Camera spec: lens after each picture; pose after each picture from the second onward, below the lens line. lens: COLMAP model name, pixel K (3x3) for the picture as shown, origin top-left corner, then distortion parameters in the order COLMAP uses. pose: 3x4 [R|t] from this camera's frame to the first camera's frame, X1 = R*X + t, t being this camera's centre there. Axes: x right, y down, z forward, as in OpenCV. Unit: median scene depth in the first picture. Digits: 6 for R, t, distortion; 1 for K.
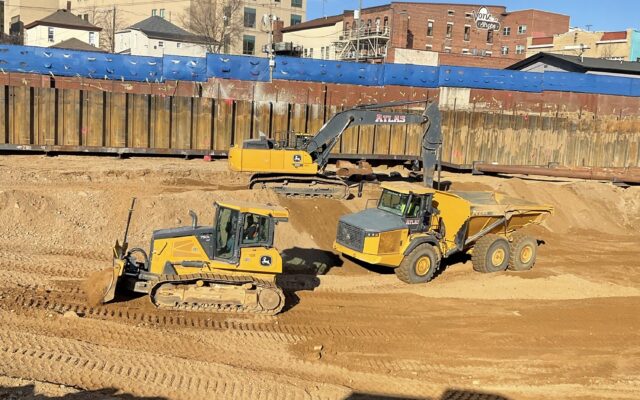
lens RADIAL K [[658.3, 0, 320.0], [0, 658.3, 200.0], [0, 0, 1]] dist [0.011112, -0.014149]
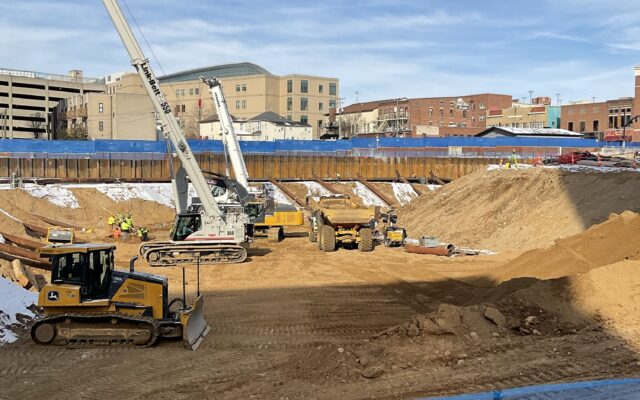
lens RADIAL K [[658.3, 0, 320.0], [0, 658.3, 200.0], [0, 0, 1]] dist [0.011112, -0.014149]
pose [[0.997736, -0.048429, 0.046668, -0.235613], [0.052170, 0.995217, -0.082591, 0.107517], [-0.042445, 0.084839, 0.995490, -0.757248]]
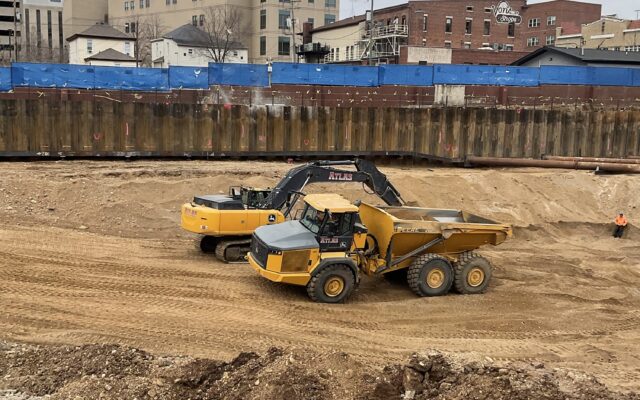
lens RADIAL K [[658.3, 0, 320.0], [0, 658.3, 200.0], [0, 0, 1]] dist [0.011112, -0.014149]
pose [[0.995638, -0.018857, -0.091376, 0.061730], [0.019546, 0.999787, 0.006649, 0.000909], [0.091231, -0.008406, 0.995794, -0.043545]]
